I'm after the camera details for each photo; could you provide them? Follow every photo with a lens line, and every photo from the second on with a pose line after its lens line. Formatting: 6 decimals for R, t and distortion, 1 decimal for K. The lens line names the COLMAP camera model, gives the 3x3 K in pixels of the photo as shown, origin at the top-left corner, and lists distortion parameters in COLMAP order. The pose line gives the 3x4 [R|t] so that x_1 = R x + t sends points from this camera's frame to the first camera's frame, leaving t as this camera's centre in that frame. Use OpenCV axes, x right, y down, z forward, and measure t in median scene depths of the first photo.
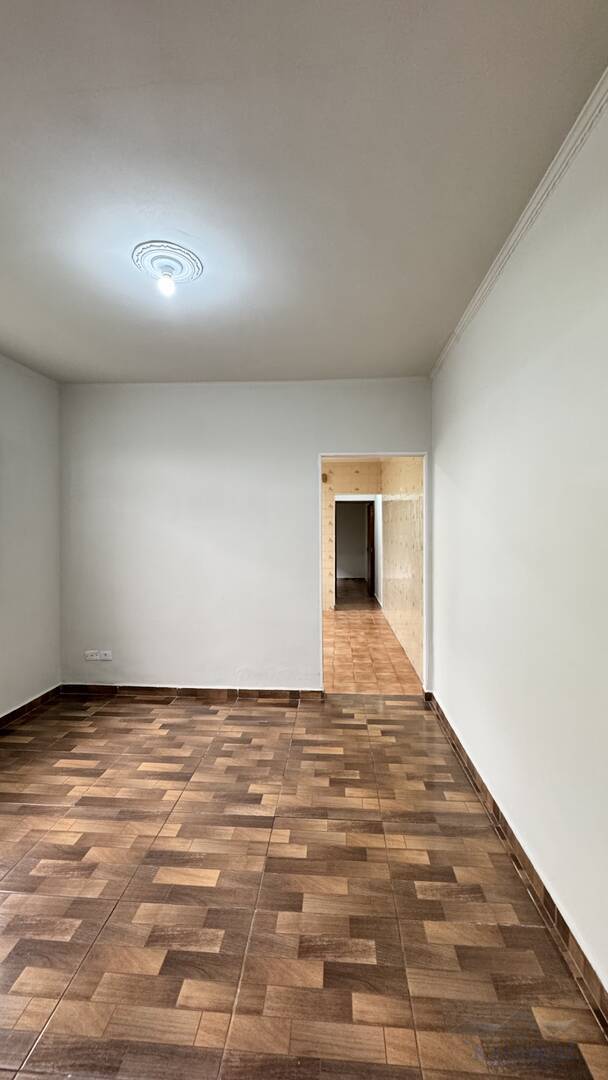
lens RADIAL K [[434.3, 0, 300.5], [0, 434.3, 535.8], [0, 0, 1]] dist [-0.003355, 0.001272]
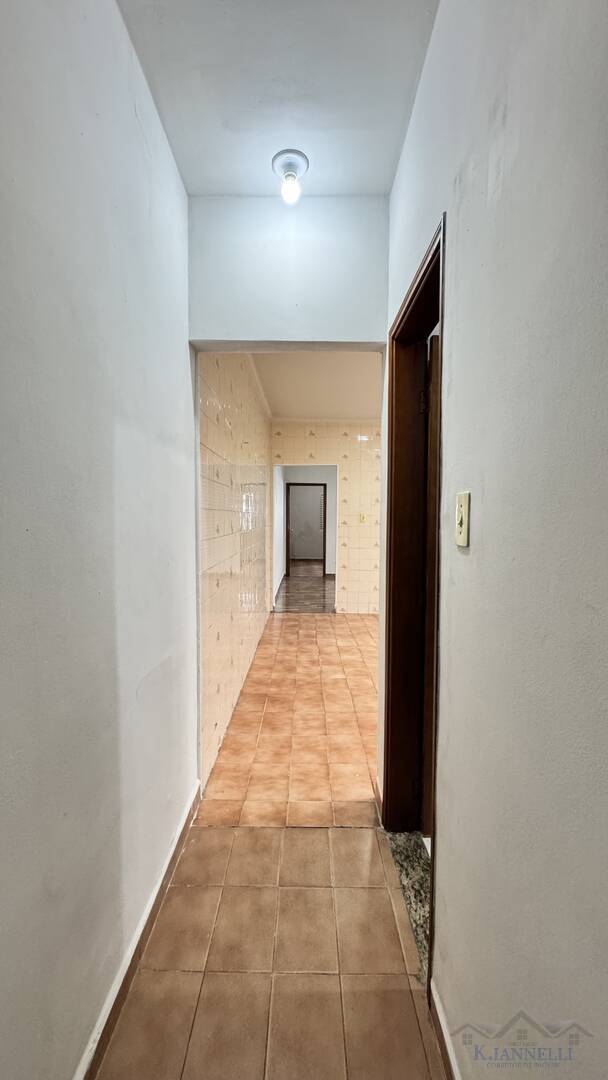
lens RADIAL K [[434.3, 0, 307.0], [0, 434.3, 541.7], [0, 0, 1]] dist [-0.003355, 0.001272]
pose [[-0.996137, 0.001581, -0.087803, 0.496105], [-0.004001, 0.997982, 0.063365, -0.000719], [0.087726, 0.063472, -0.994120, 4.290258]]
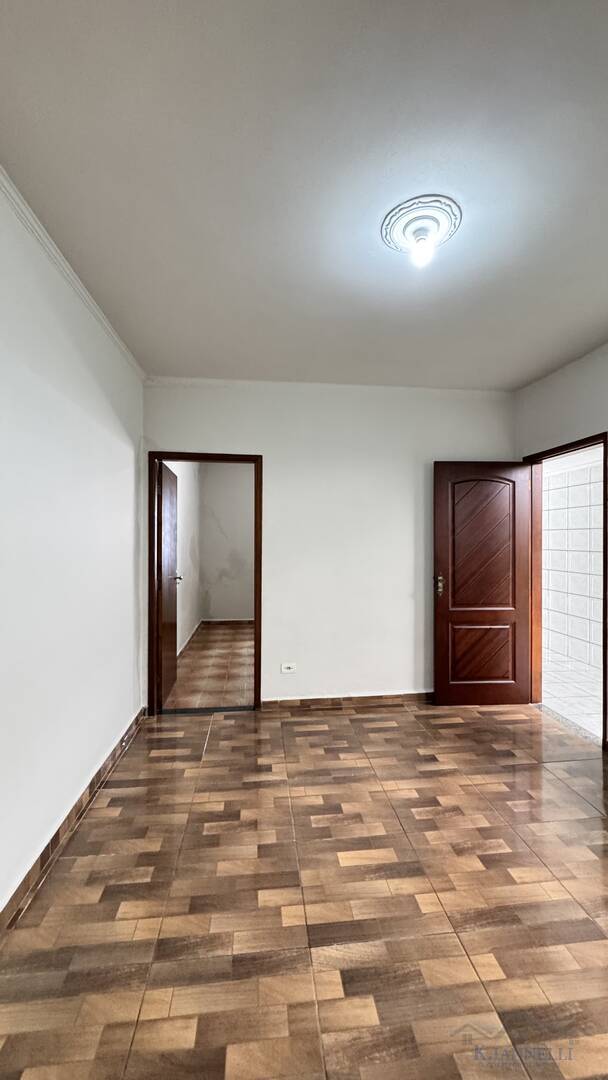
lens RADIAL K [[434.3, 0, 305.1], [0, 434.3, 540.2], [0, 0, 1]] dist [-0.003355, 0.001272]
pose [[-0.981210, 0.003120, -0.192916, 0.075981], [0.000924, 0.999934, 0.011474, -0.012166], [0.192939, 0.011081, -0.981148, 1.602372]]
